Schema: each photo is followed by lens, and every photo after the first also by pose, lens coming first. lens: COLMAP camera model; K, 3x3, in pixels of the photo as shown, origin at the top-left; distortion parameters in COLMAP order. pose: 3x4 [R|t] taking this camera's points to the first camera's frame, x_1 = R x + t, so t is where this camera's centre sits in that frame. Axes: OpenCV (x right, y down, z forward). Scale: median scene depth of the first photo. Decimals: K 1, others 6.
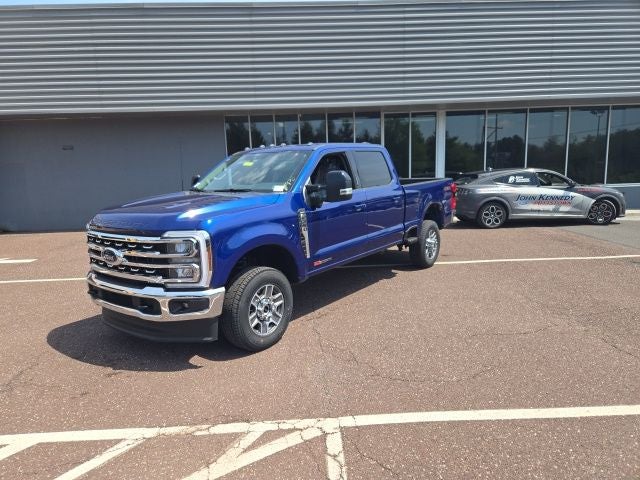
lens RADIAL K [[429.0, 0, 324.6], [0, 429.0, 243.9], [0, 0, 1]] dist [0.066235, -0.056571]
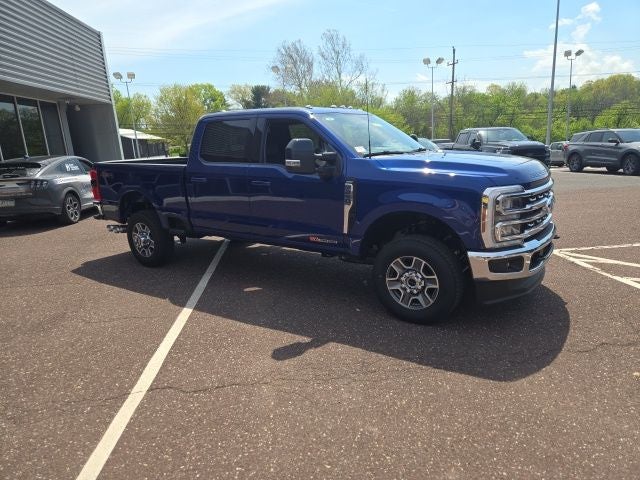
lens RADIAL K [[427.3, 0, 324.7], [0, 427.3, 235.9], [0, 0, 1]] dist [0.069080, -0.057677]
pose [[-0.032051, -0.177449, 0.983608, -1.294780], [0.208618, 0.961250, 0.180213, -0.167213], [-0.977472, 0.210974, 0.006210, 1.337992]]
